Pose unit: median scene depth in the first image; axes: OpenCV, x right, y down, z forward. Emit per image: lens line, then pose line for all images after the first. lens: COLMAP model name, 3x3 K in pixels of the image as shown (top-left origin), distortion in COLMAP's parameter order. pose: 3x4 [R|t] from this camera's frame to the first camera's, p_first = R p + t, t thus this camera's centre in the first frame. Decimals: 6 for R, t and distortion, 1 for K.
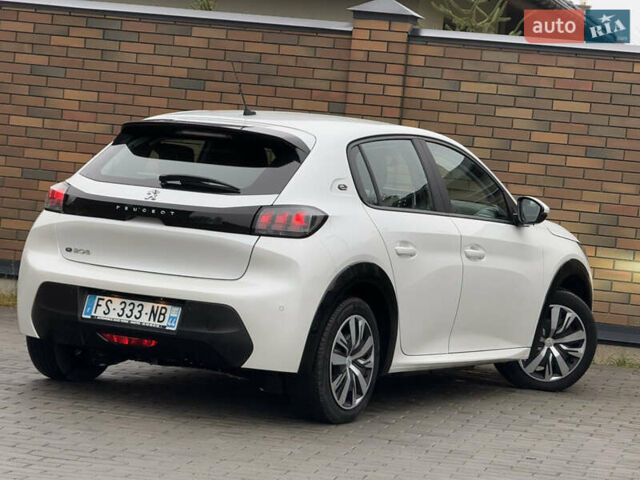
lens RADIAL K [[2205.5, 0, 320.0], [0, 2205.5, 240.0], [0, 0, 1]] dist [0.149047, 0.332595]
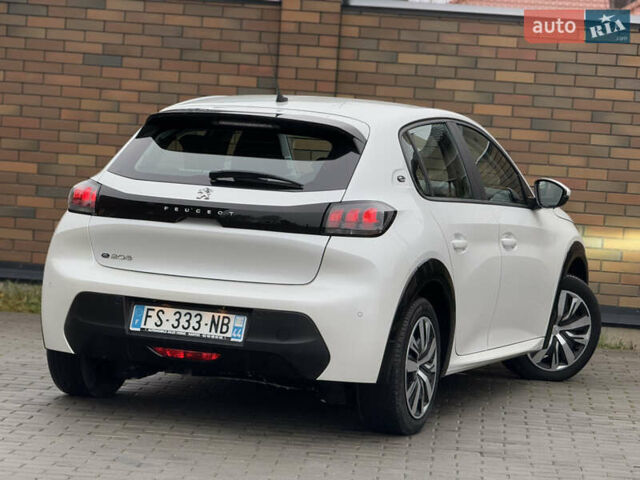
lens RADIAL K [[2205.5, 0, 320.0], [0, 2205.5, 240.0], [0, 0, 1]] dist [0.149047, 0.332595]
pose [[0.991638, -0.030345, 0.125434, -0.135020], [0.027821, 0.999375, 0.021829, -0.018691], [-0.126018, -0.018157, 0.991862, 0.082224]]
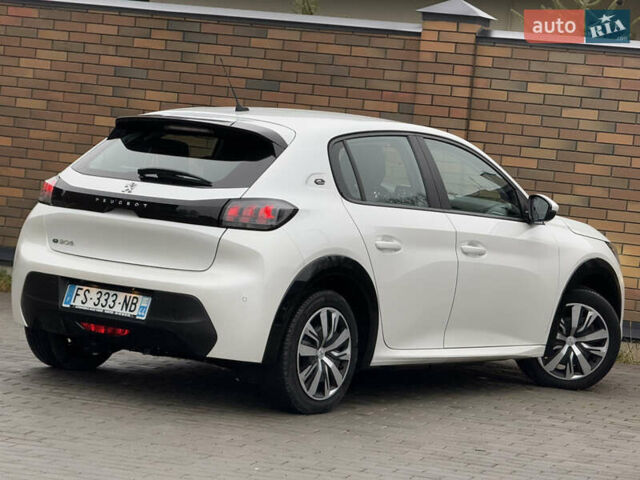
lens RADIAL K [[2205.5, 0, 320.0], [0, 2205.5, 240.0], [0, 0, 1]] dist [0.149047, 0.332595]
pose [[0.994215, 0.009076, -0.107027, 0.114784], [-0.009543, 0.999947, -0.003848, 0.006544], [0.106986, 0.004847, 0.994249, -0.010107]]
